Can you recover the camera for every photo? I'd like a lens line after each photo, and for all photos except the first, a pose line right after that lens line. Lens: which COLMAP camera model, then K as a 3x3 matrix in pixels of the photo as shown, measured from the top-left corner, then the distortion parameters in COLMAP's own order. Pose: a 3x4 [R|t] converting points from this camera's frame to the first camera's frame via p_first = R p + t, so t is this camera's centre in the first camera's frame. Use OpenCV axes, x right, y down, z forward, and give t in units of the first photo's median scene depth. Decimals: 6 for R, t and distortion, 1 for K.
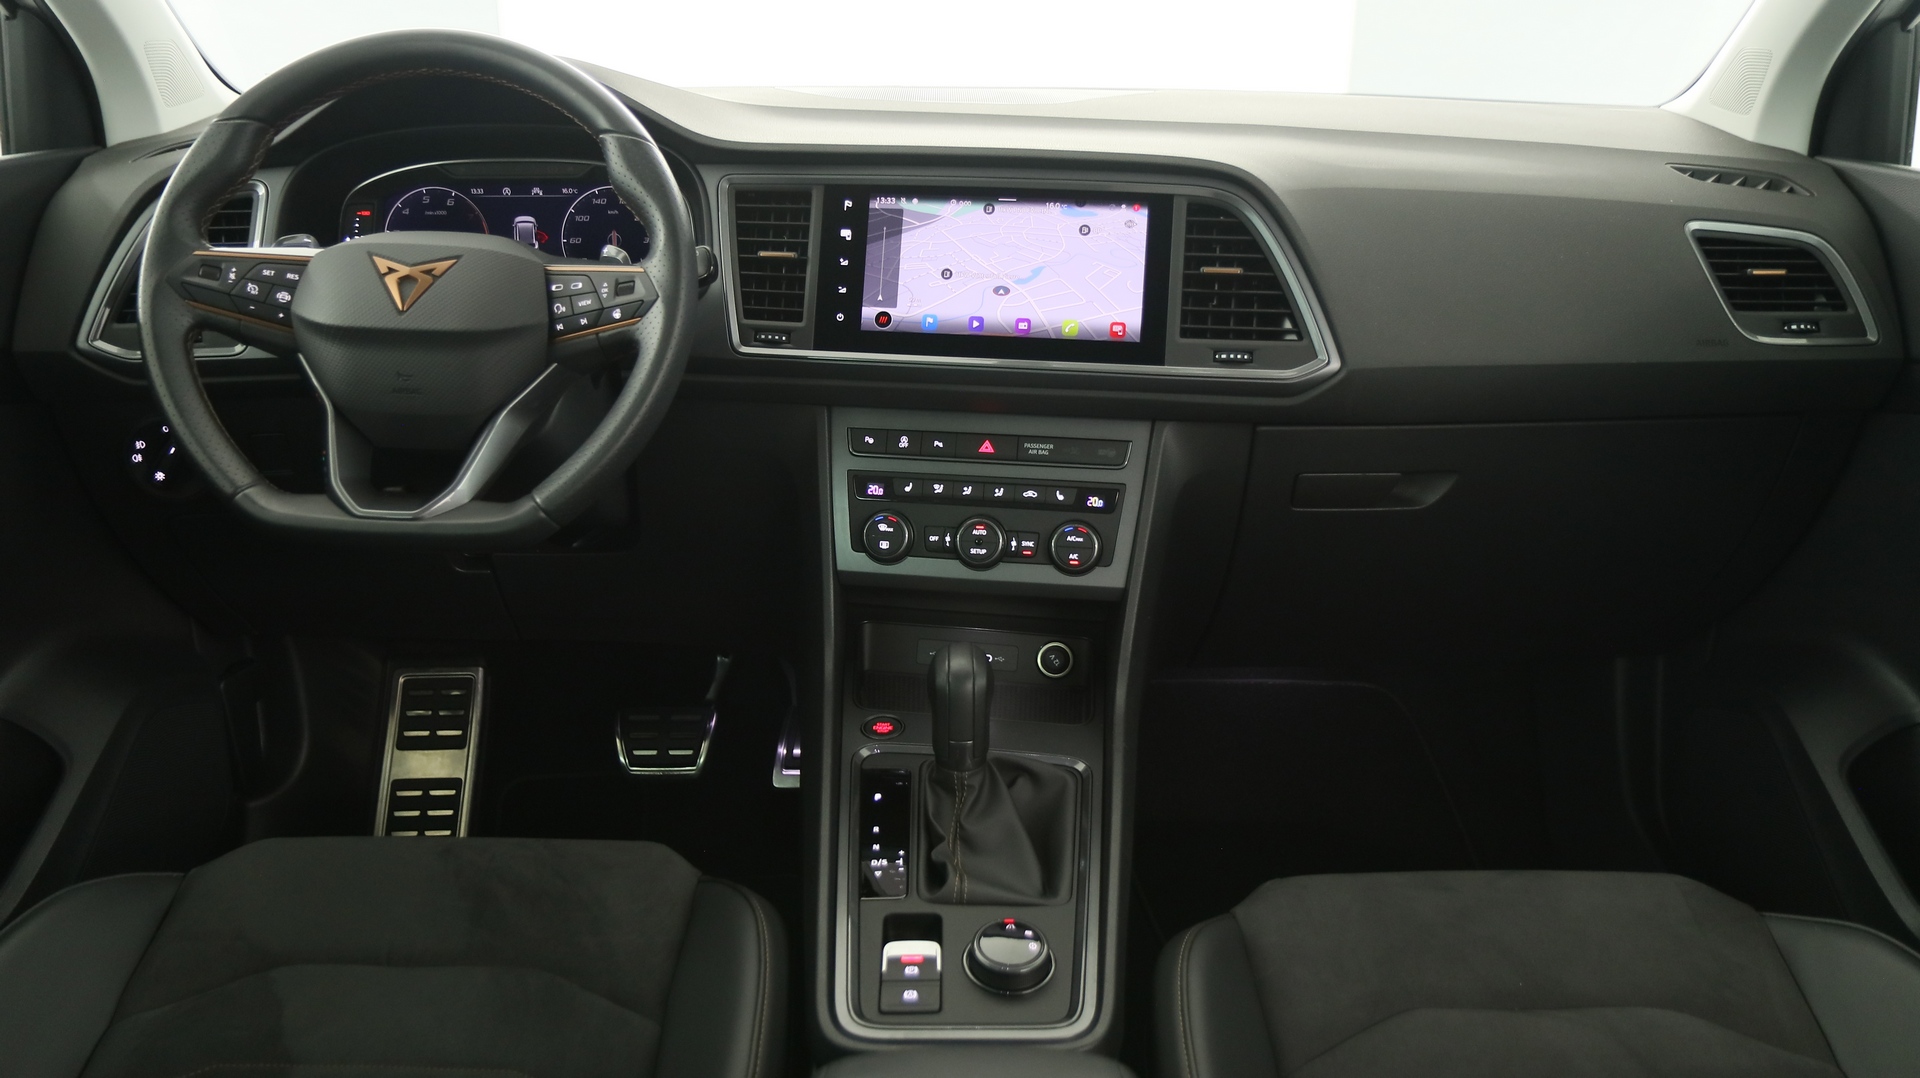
lens RADIAL K [[1466.0, 0, 960.0], [0, 1466.0, 539.0], [0, 0, 1]] dist [-0.032946, 0.042874]
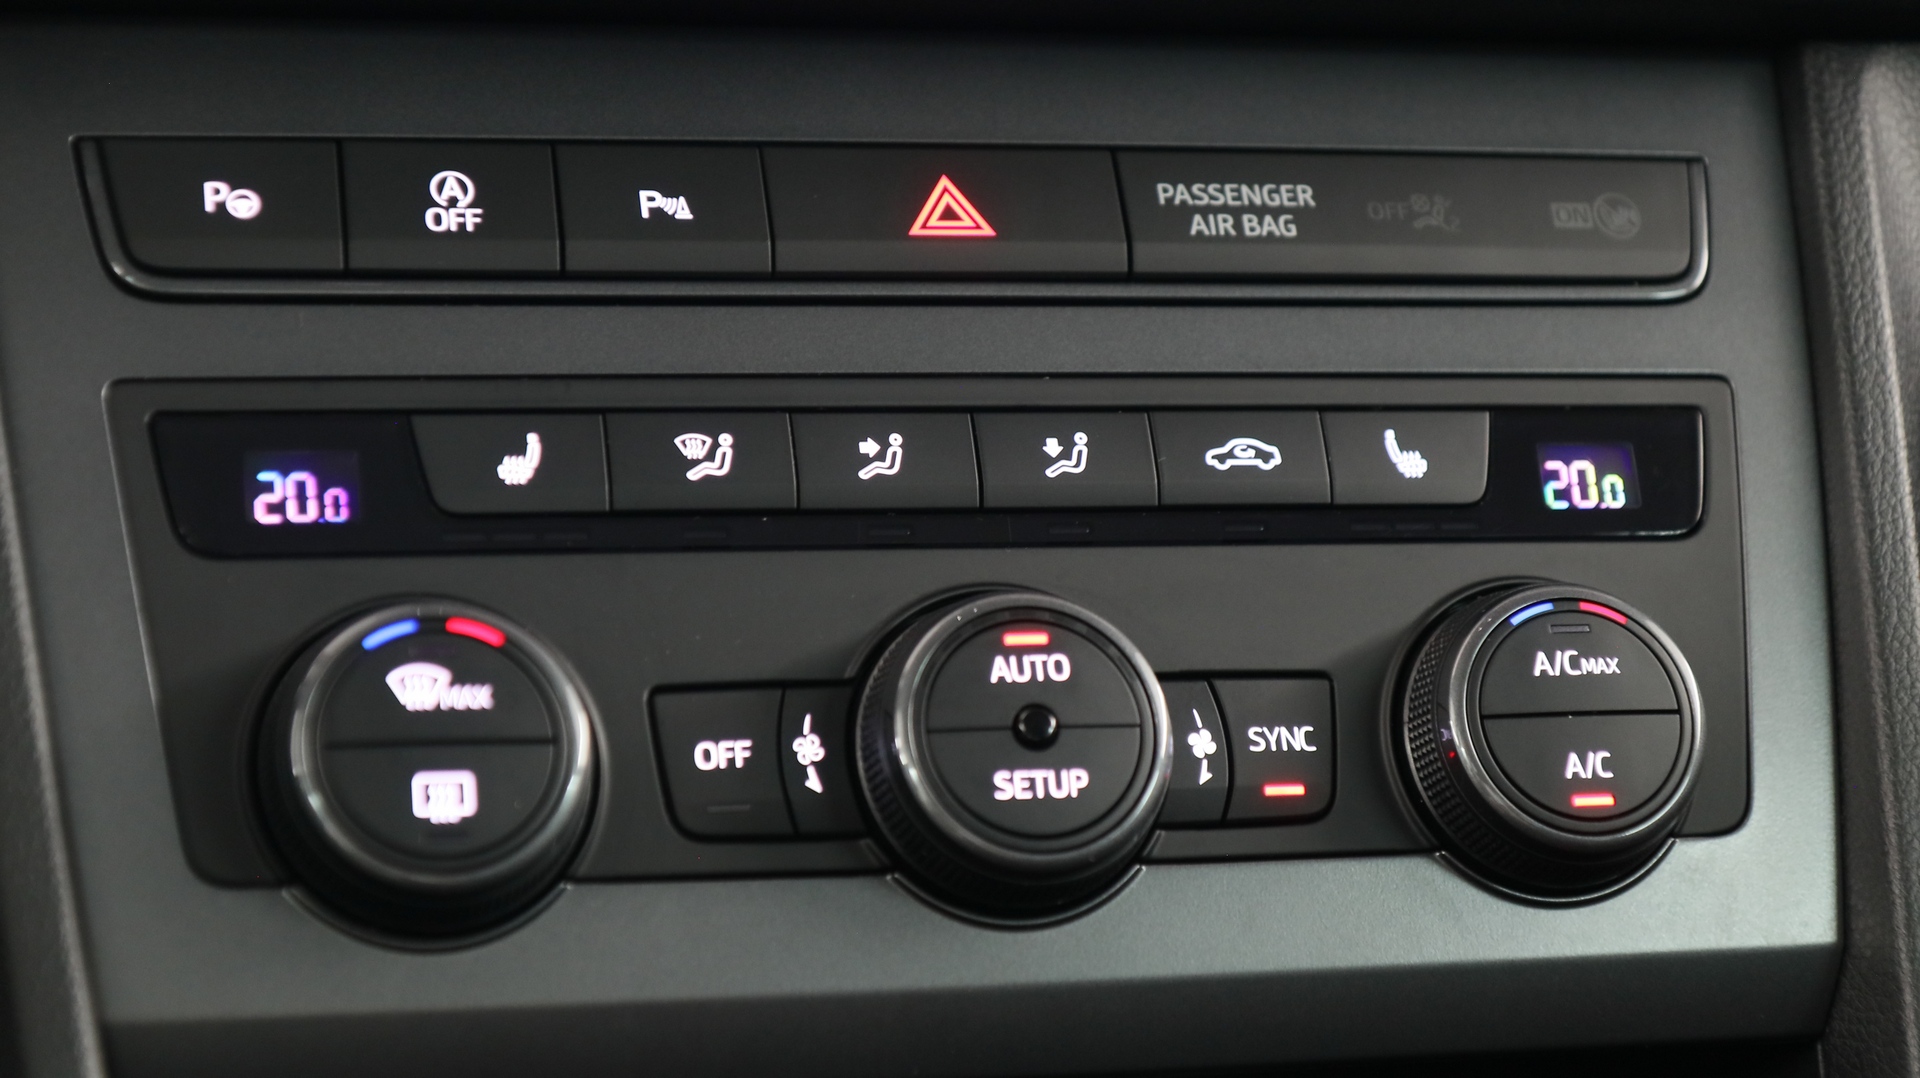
lens RADIAL K [[4277.4, 0, 960.0], [0, 4277.4, 539.0], [0, 0, 1]] dist [0.006843, -0.038588]
pose [[0.915796, -0.030781, 0.400462, -0.183648], [0.142232, 0.957302, -0.251682, 0.100153], [-0.375616, 0.287448, 0.881071, 0.587892]]
